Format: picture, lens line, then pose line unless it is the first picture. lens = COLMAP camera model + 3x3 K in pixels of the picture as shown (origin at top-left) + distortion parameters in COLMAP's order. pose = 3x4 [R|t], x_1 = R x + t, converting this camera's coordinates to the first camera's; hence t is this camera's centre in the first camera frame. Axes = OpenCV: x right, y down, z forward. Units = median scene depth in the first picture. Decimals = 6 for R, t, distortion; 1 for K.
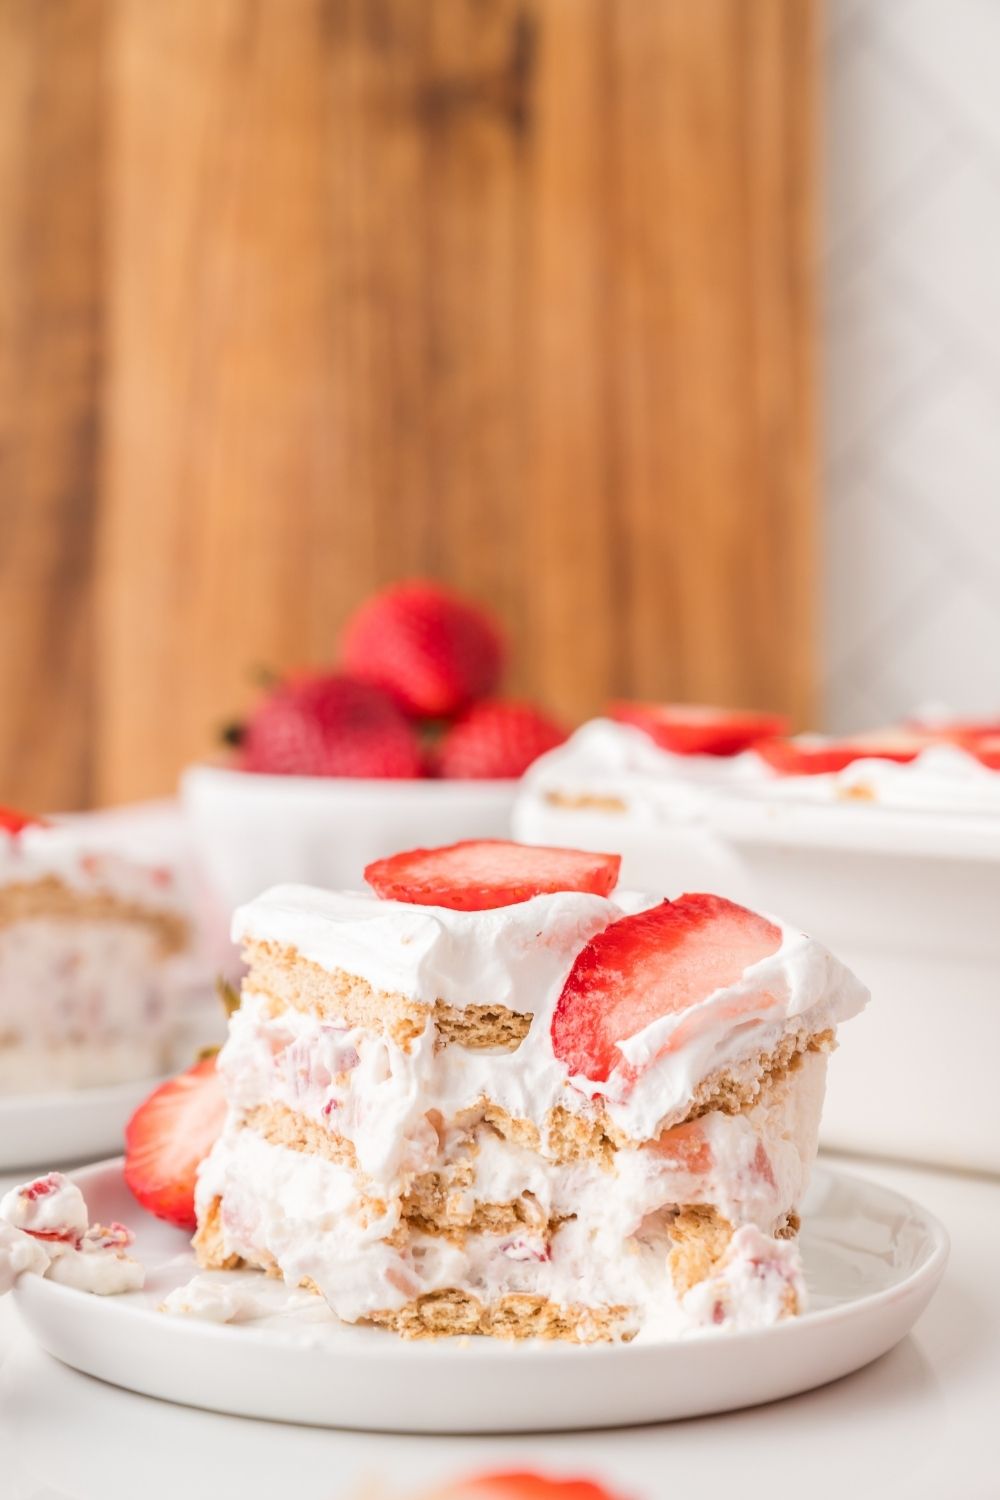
lens RADIAL K [[3259.5, 0, 517.5], [0, 3259.5, 642.0], [0, 0, 1]] dist [0.039605, 0.000000]
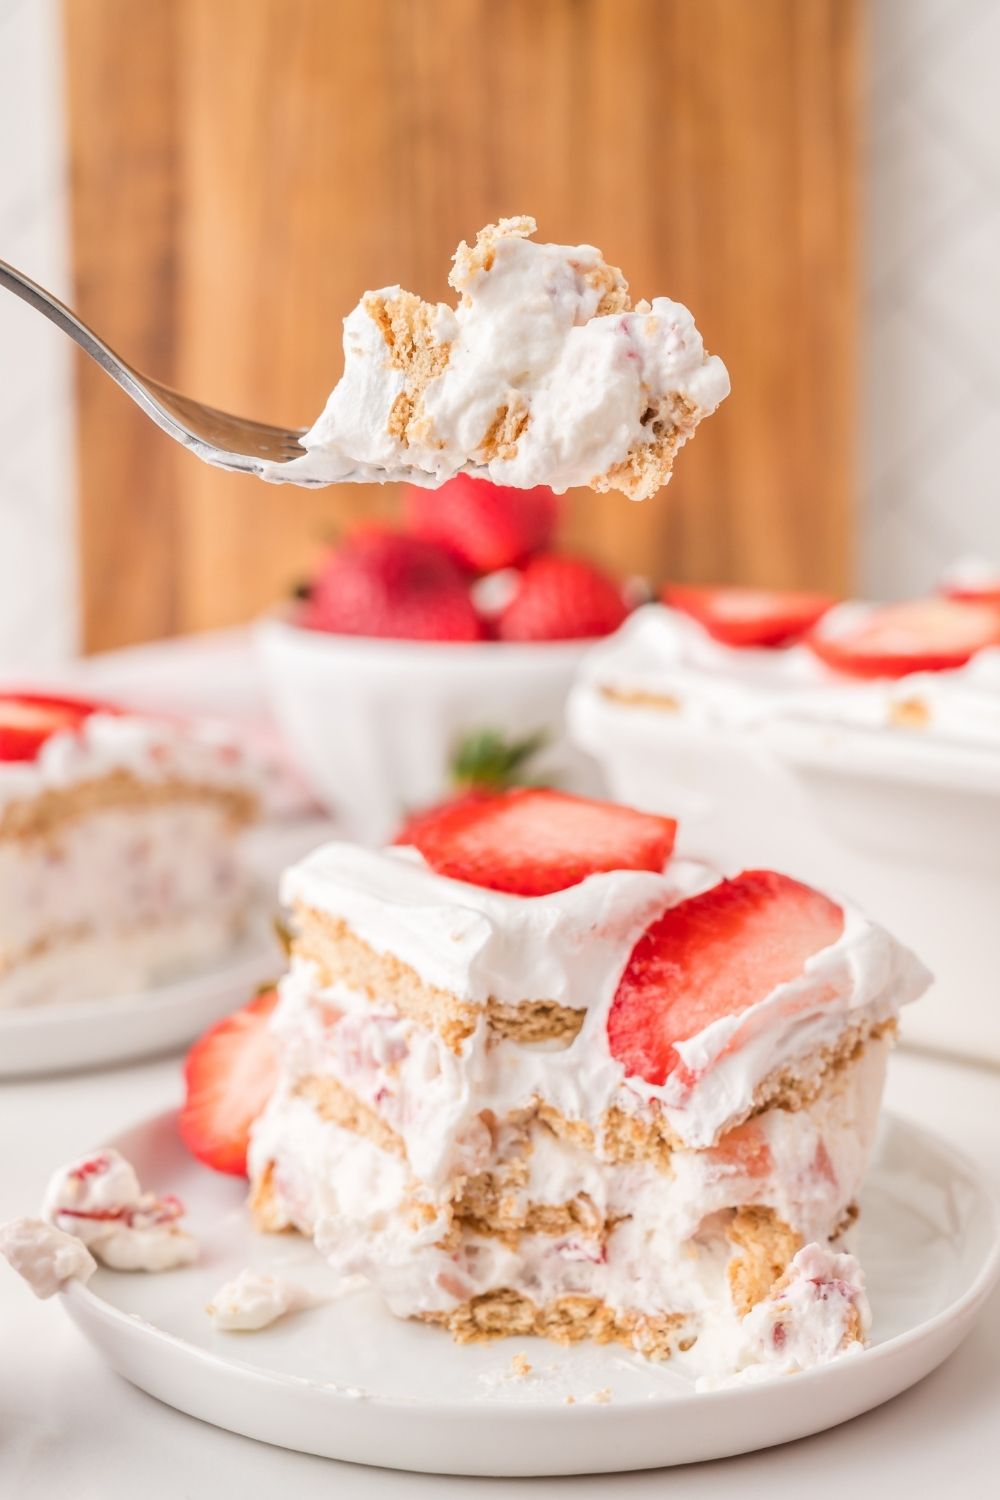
lens RADIAL K [[2727.5, 0, 520.2], [0, 2727.5, 681.7], [0, 0, 1]] dist [0.001909, 0.000000]
pose [[0.999769, -0.002338, -0.021370, 0.002225], [0.005050, 0.991798, 0.127717, -0.086060], [0.020896, -0.127796, 0.991580, 0.207248]]
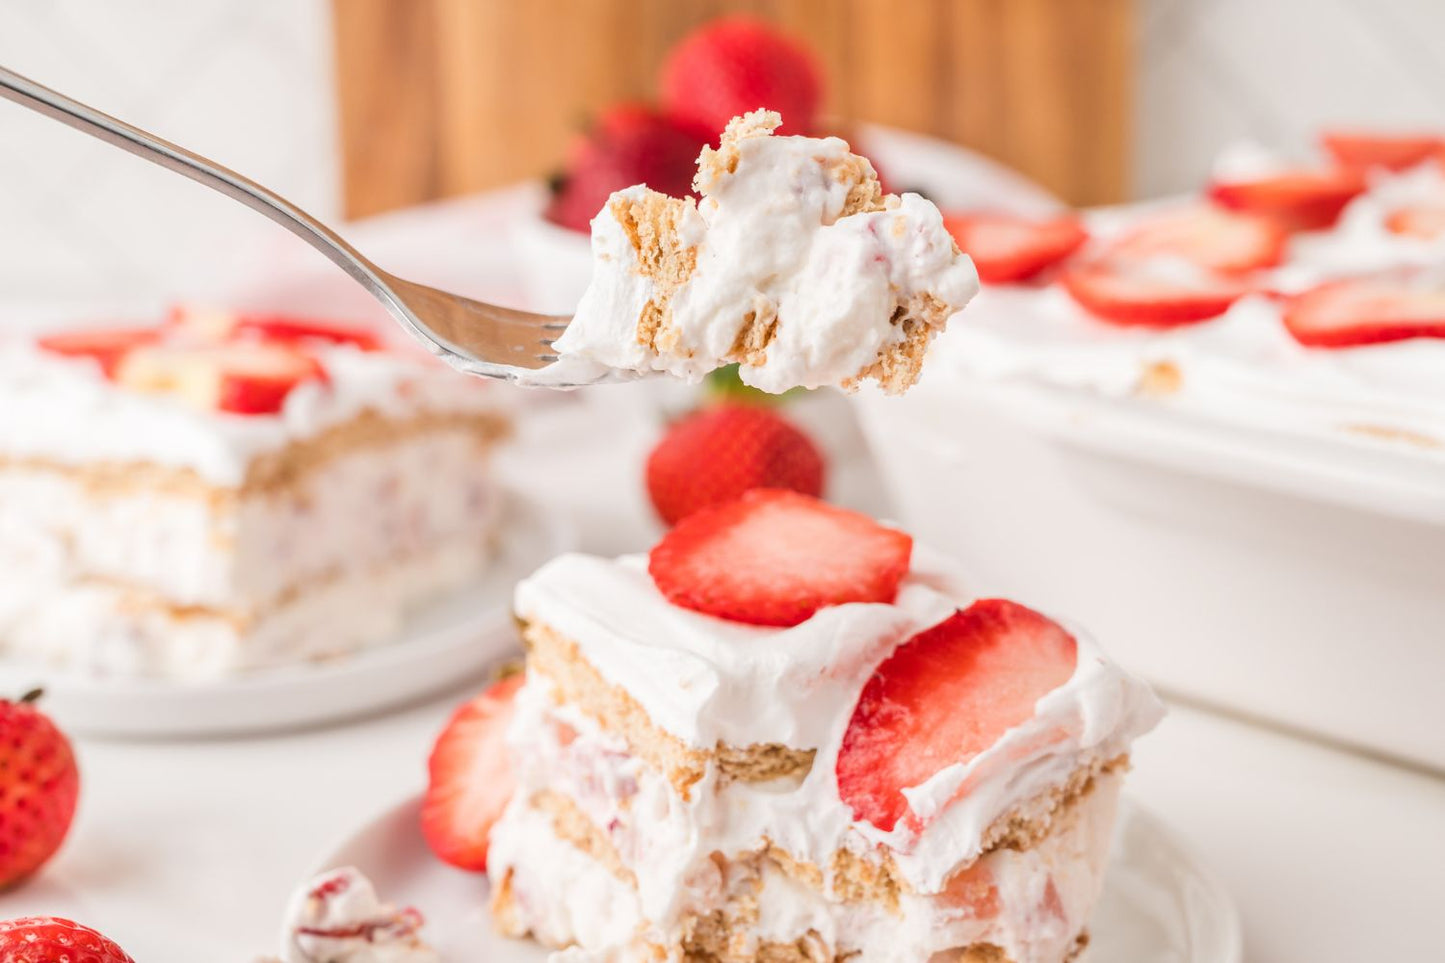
lens RADIAL K [[2725.3, 0, 759.2], [0, 2725.3, 510.0], [0, 0, 1]] dist [0.025483, 0.000000]
pose [[0.998963, -0.000889, -0.045531, 0.024425], [0.013867, 0.958268, 0.285536, -0.185587], [0.043377, -0.285871, 0.957286, 0.243952]]
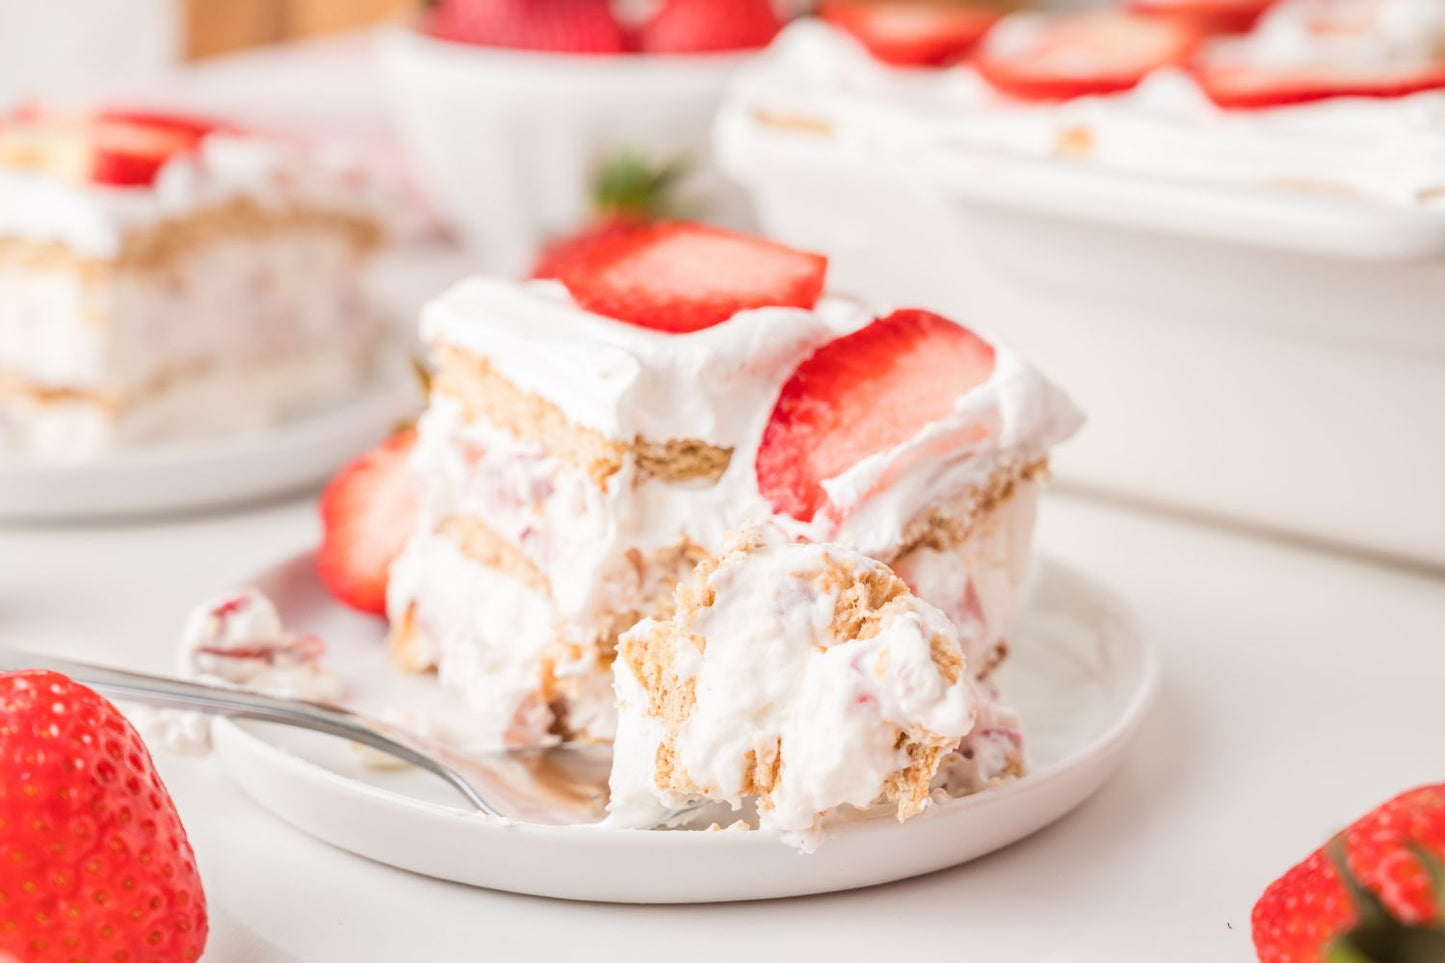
lens RADIAL K [[3156.1, 0, 689.2], [0, 3156.1, 383.7], [0, 0, 1]] dist [0.082621, 0.000000]
pose [[0.999931, 0.002904, -0.011367, 0.001570], [-0.000289, 0.974692, 0.223552, -0.111839], [0.011729, -0.223534, 0.974626, 0.098013]]
